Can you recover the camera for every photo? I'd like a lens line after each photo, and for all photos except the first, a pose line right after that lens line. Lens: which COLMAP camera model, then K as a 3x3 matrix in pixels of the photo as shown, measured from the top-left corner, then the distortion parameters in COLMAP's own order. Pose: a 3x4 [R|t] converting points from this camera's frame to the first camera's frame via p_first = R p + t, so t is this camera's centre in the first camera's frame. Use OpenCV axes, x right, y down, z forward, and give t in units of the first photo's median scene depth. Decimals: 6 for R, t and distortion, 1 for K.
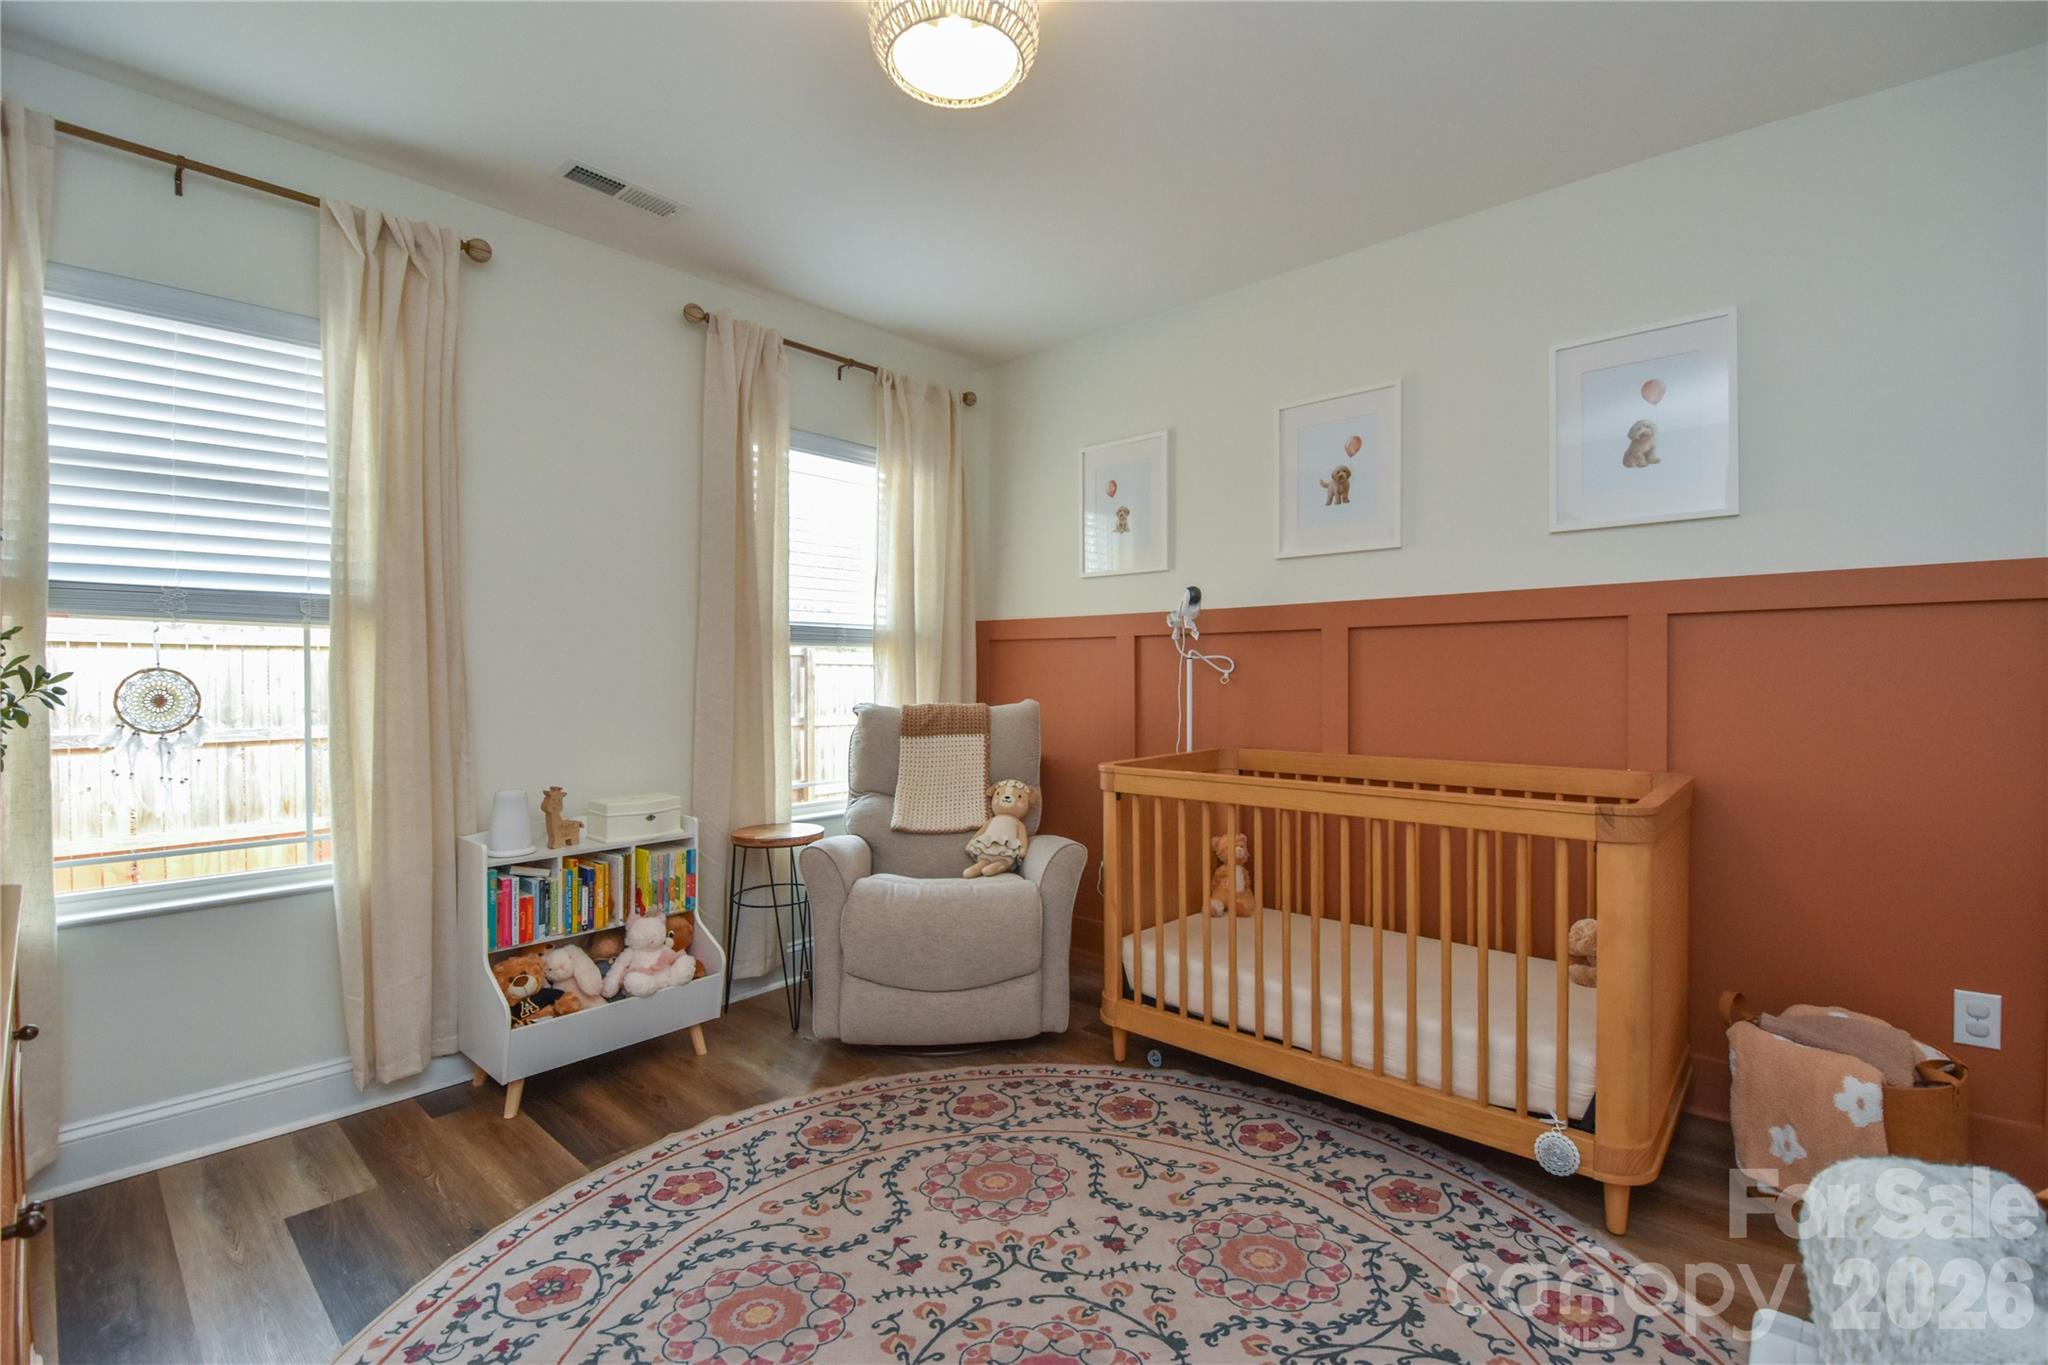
lens RADIAL K [[896.6, 0, 1038.0], [0, 896.6, 681.2], [0, 0, 1]] dist [0.006879, -0.016141]
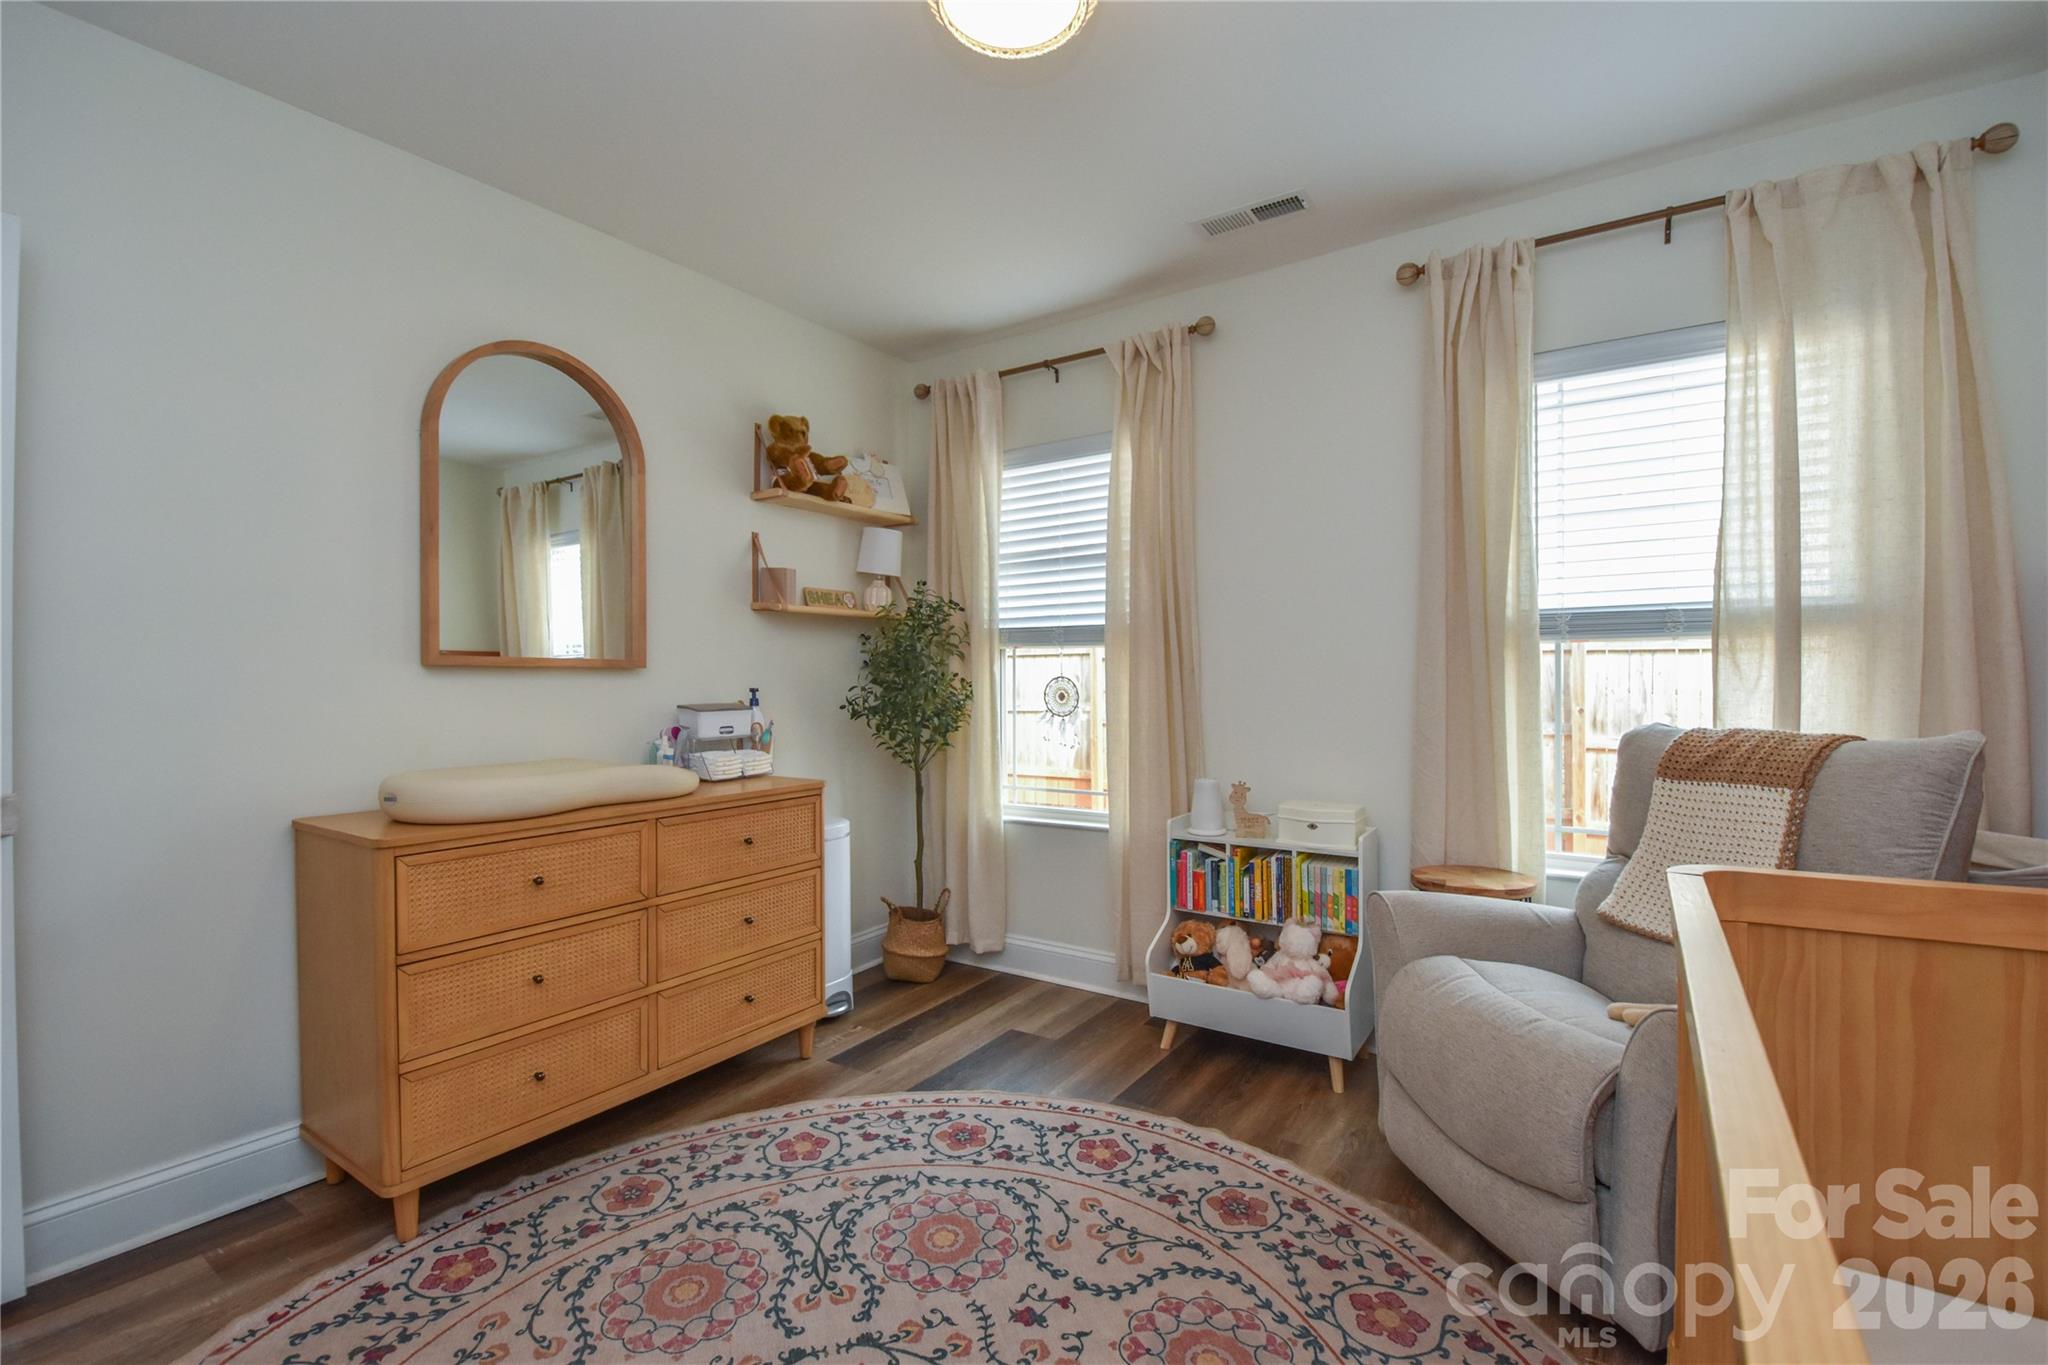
lens RADIAL K [[896.6, 0, 1019.4], [0, 896.6, 680.7], [0, 0, 1]] dist [0.006879, -0.016141]
pose [[0.131759, 0.001307, -0.991281, 0.594495], [-0.003617, 0.999993, 0.000838, -0.007343], [0.991275, 0.003475, 0.131763, 0.664544]]
